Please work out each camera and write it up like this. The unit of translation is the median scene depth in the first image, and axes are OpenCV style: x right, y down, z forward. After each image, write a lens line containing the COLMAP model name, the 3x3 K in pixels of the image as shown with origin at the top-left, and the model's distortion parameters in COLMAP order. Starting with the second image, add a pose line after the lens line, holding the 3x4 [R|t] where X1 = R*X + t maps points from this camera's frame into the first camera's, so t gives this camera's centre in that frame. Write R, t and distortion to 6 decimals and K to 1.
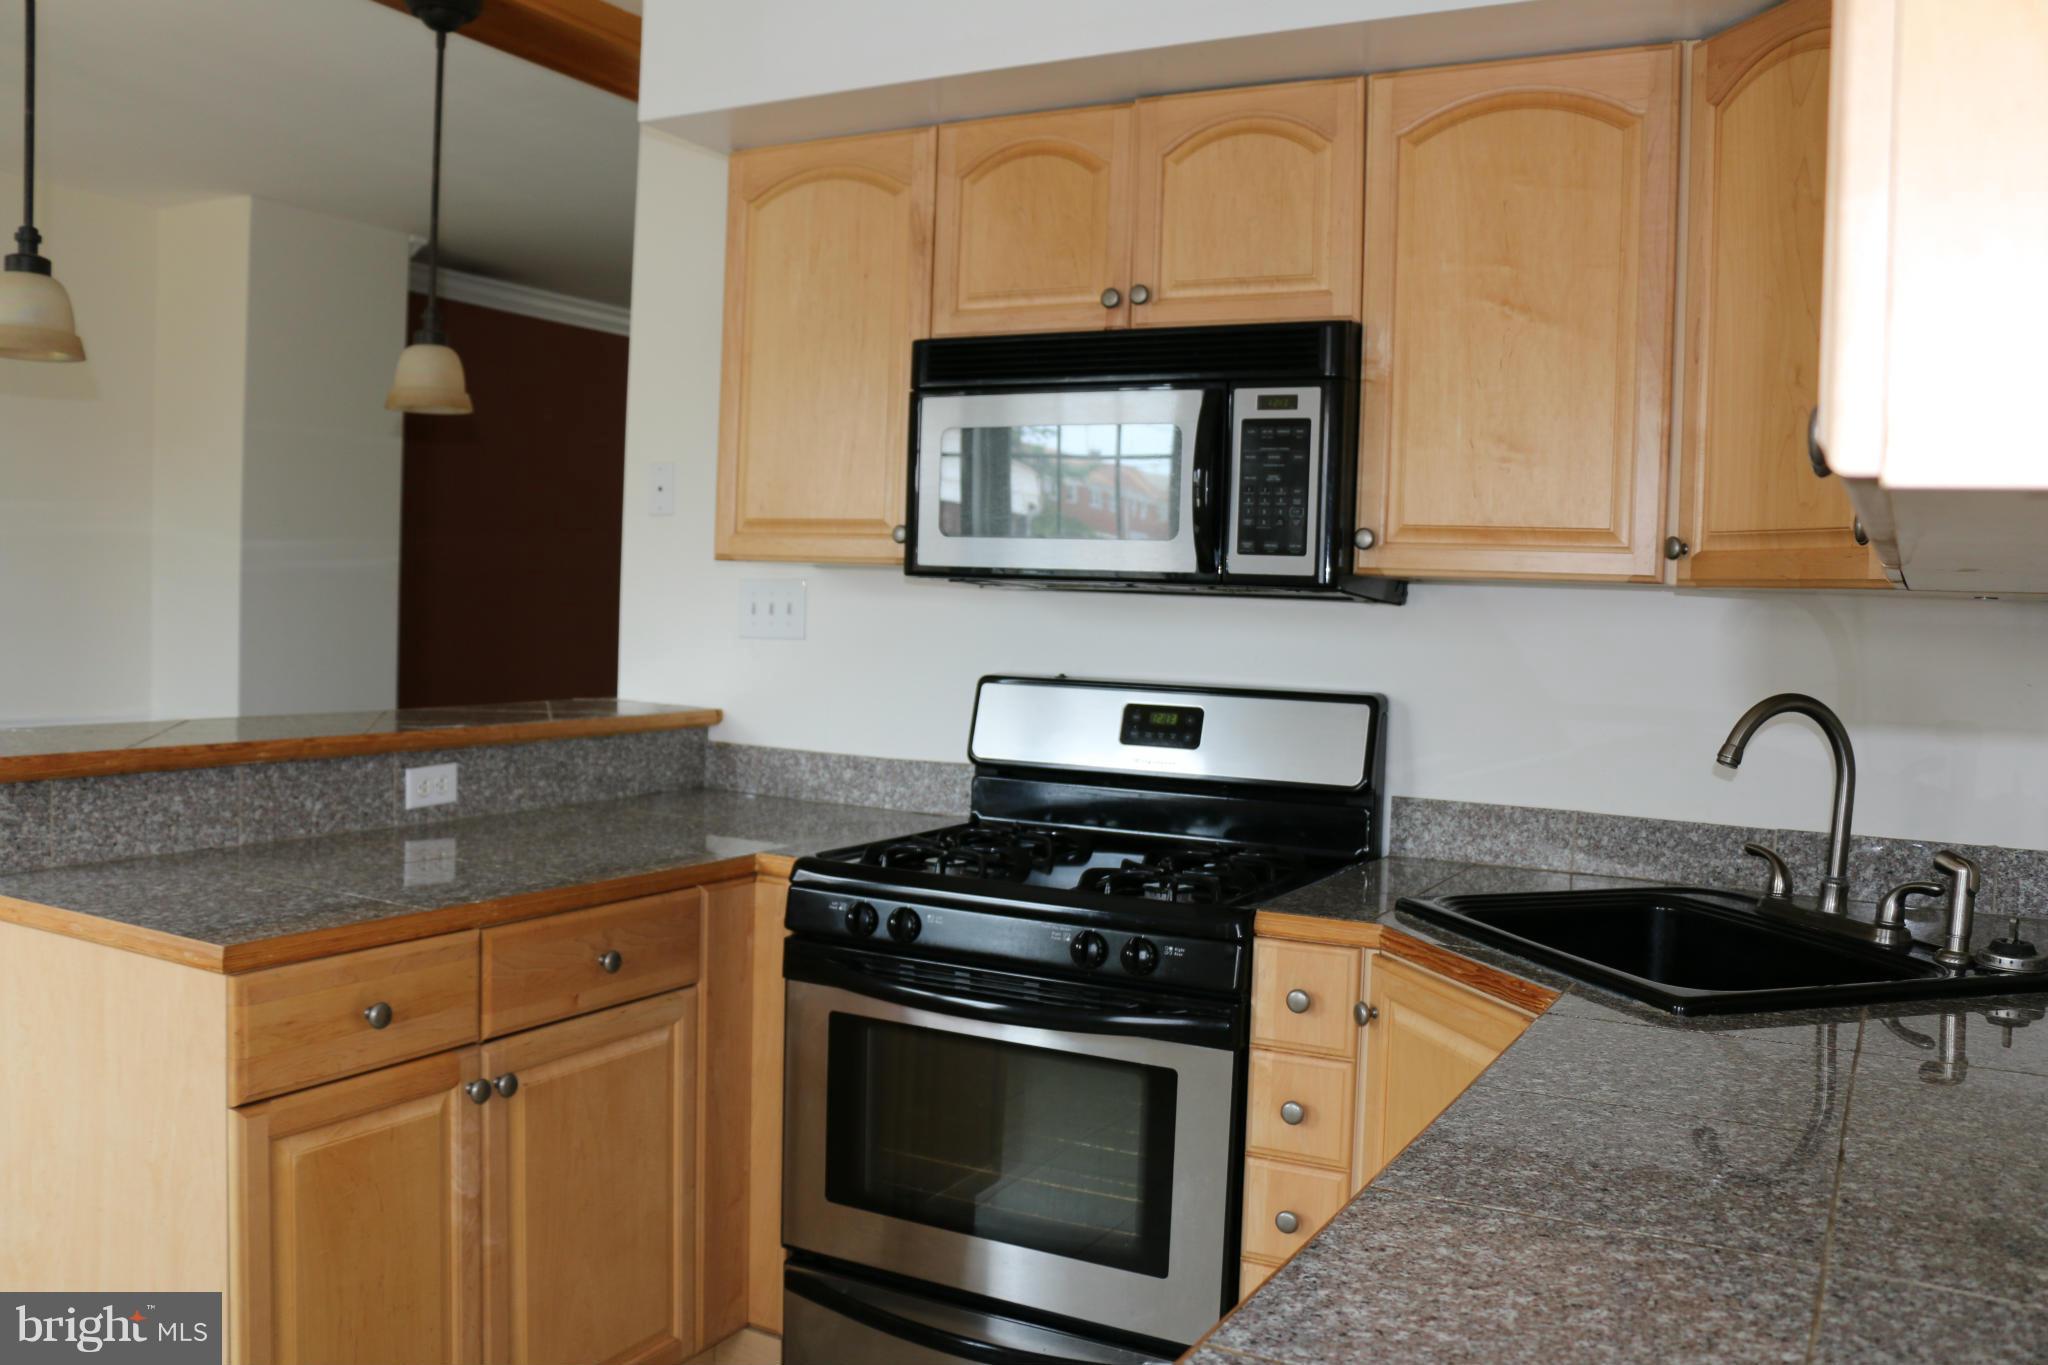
lens RADIAL K [[1717.3, 0, 1015.8], [0, 1717.3, 681.3], [0, 0, 1]] dist [-0.169105, 0.151946]
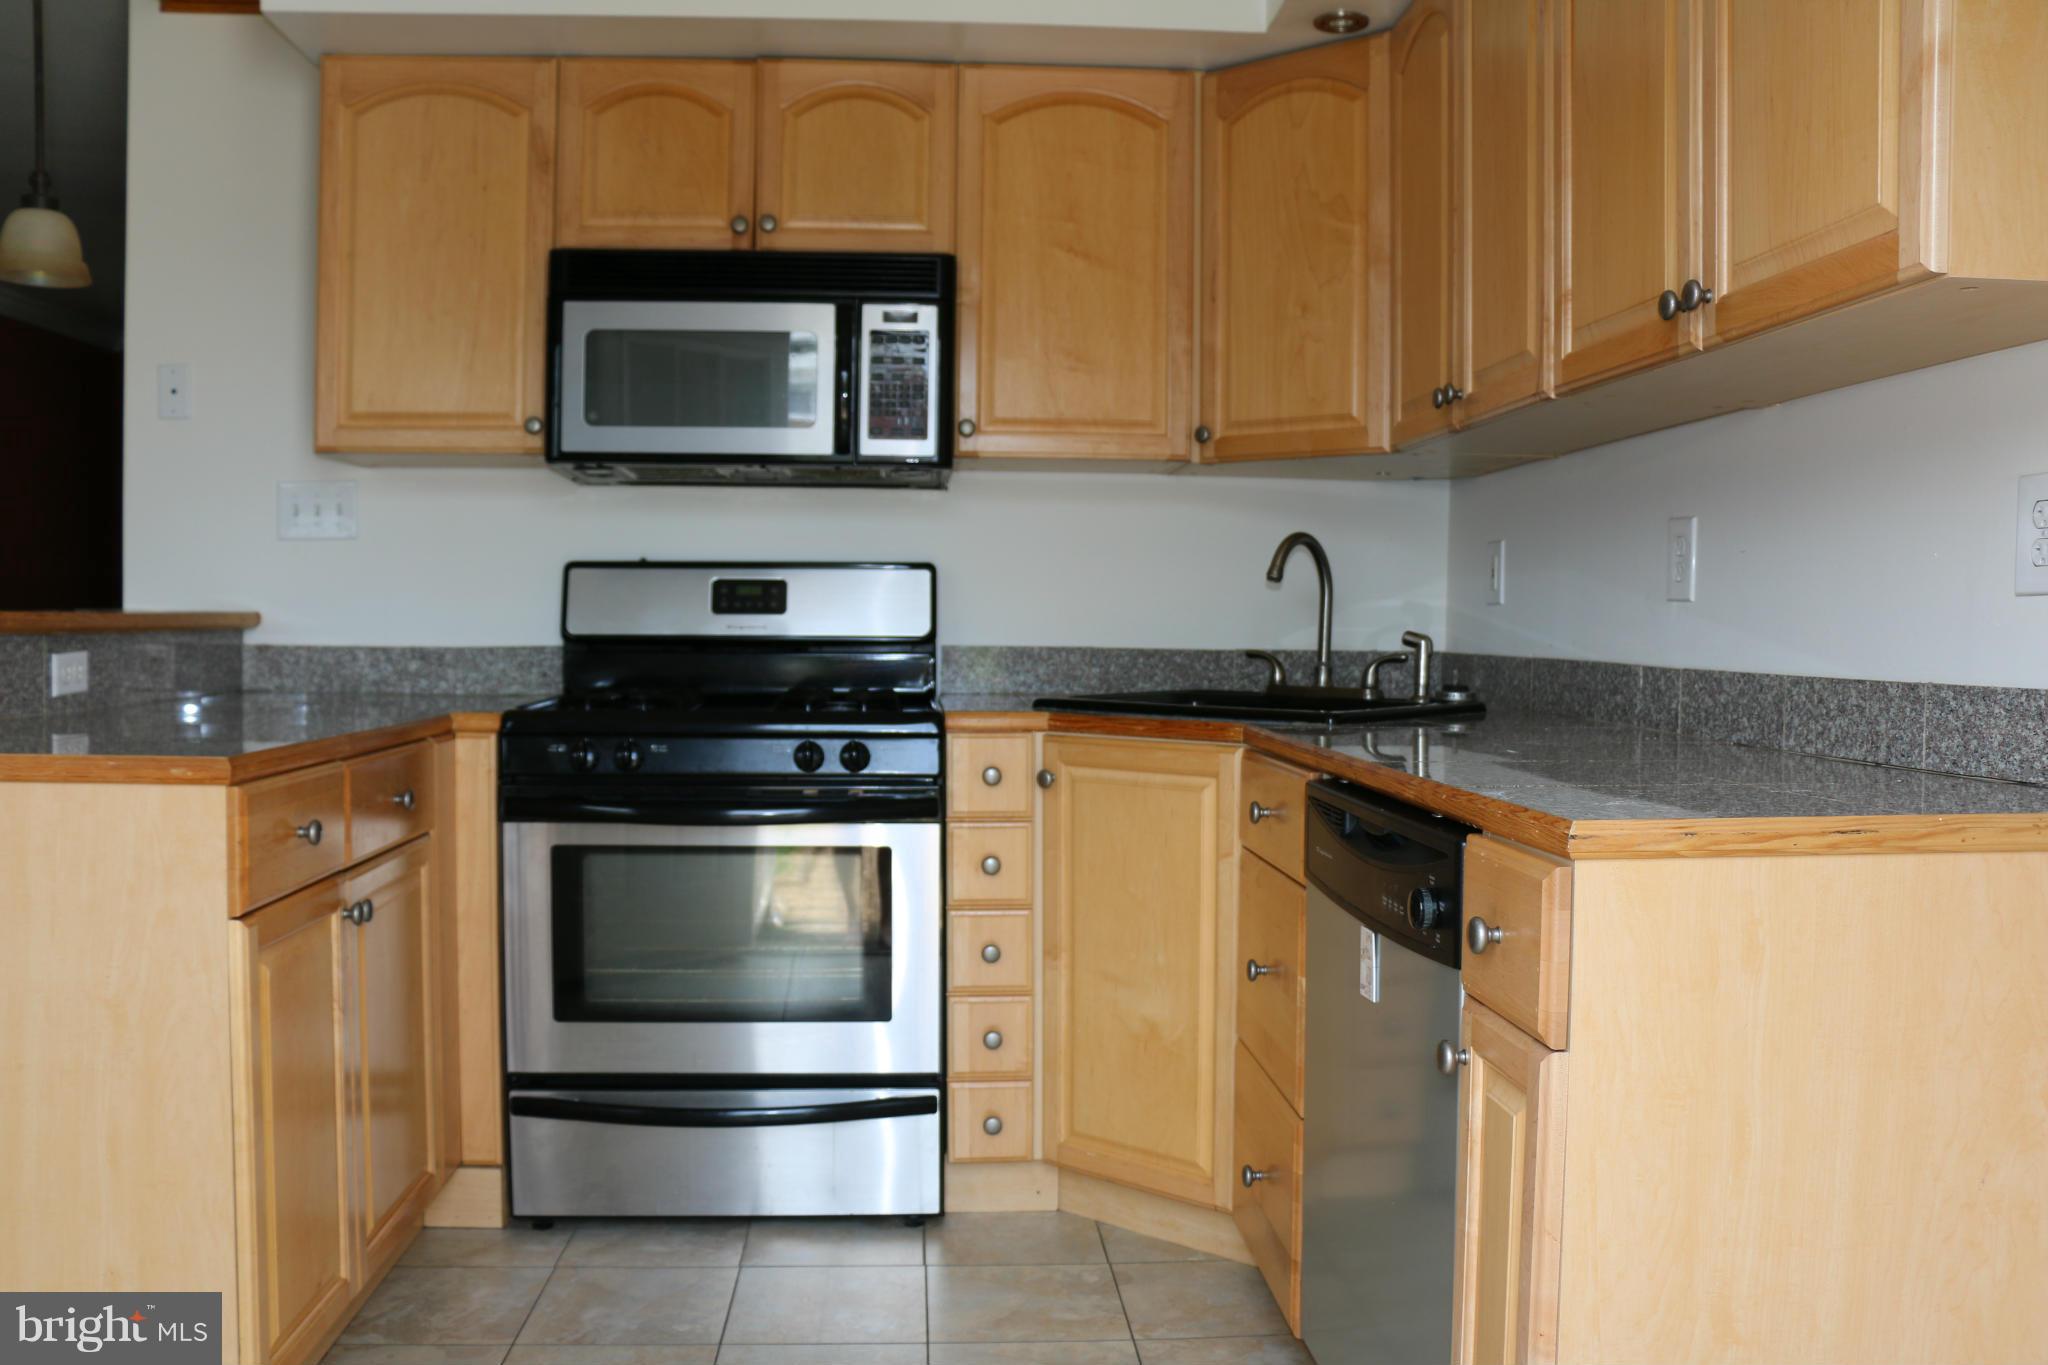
lens RADIAL K [[1717.3, 0, 1034.2], [0, 1717.3, 679.8], [0, 0, 1]] dist [-0.169105, 0.151946]
pose [[0.836113, -0.044293, 0.546766, -0.424118], [0.045110, 0.998911, 0.011938, 0.083904], [-0.546699, 0.014683, 0.837200, -0.084597]]
